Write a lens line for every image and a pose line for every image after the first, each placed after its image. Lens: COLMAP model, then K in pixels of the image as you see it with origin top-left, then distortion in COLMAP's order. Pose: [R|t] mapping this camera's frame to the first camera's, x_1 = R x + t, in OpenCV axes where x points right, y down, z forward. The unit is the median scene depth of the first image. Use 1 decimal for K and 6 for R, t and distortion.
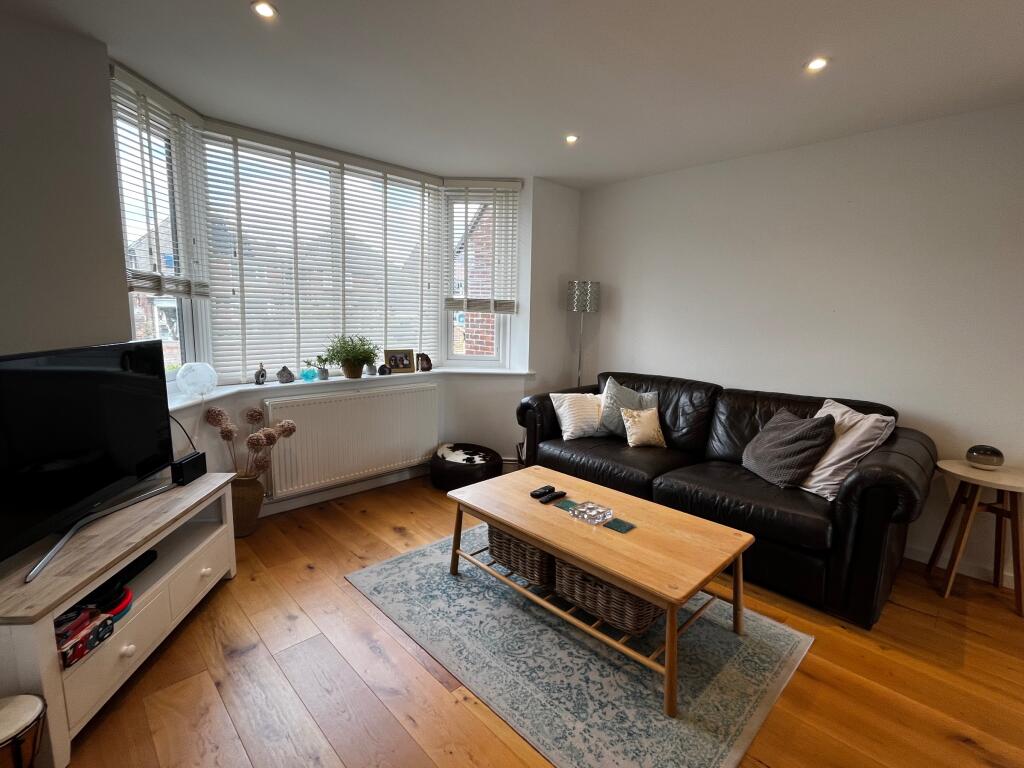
lens RADIAL K [[479.1, 0, 511.3], [0, 479.1, 385.8], [0, 0, 1]] dist [0.000832, -0.000187]
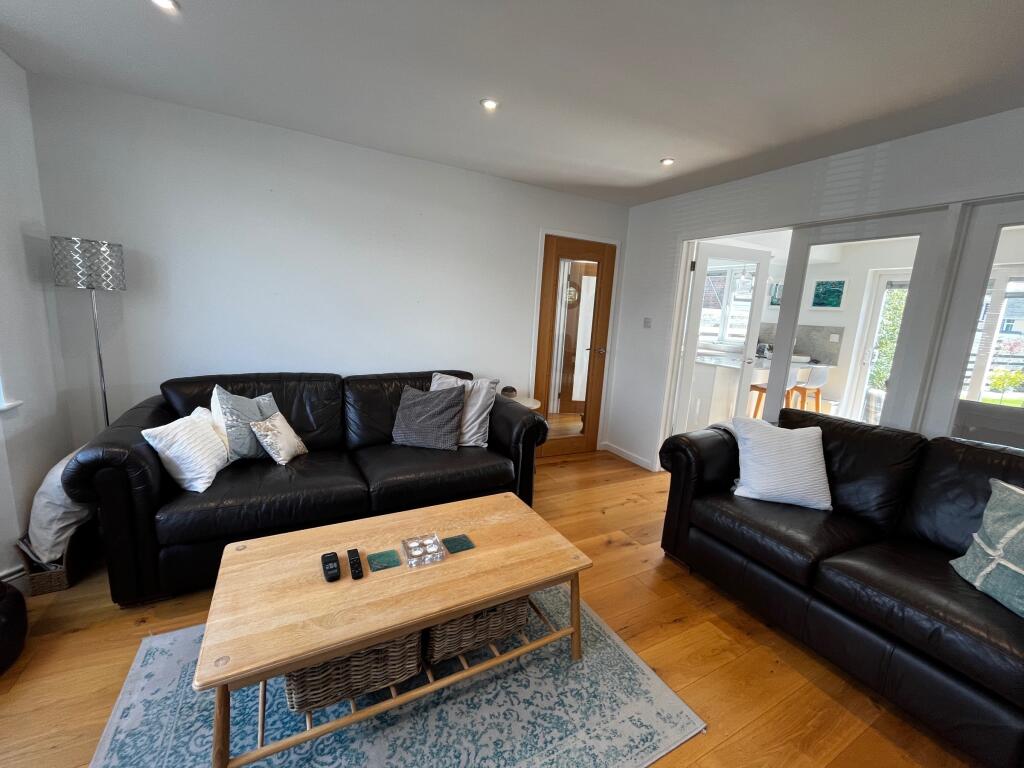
lens RADIAL K [[415.4, 0, 511.7], [0, 415.4, 383.6], [0, 0, 1]] dist [-0.001610, -0.000137]
pose [[0.274308, -0.175529, 0.945486, -0.475985], [0.096050, 0.983285, 0.154680, -0.135105], [-0.956833, 0.048384, 0.286583, 0.684901]]
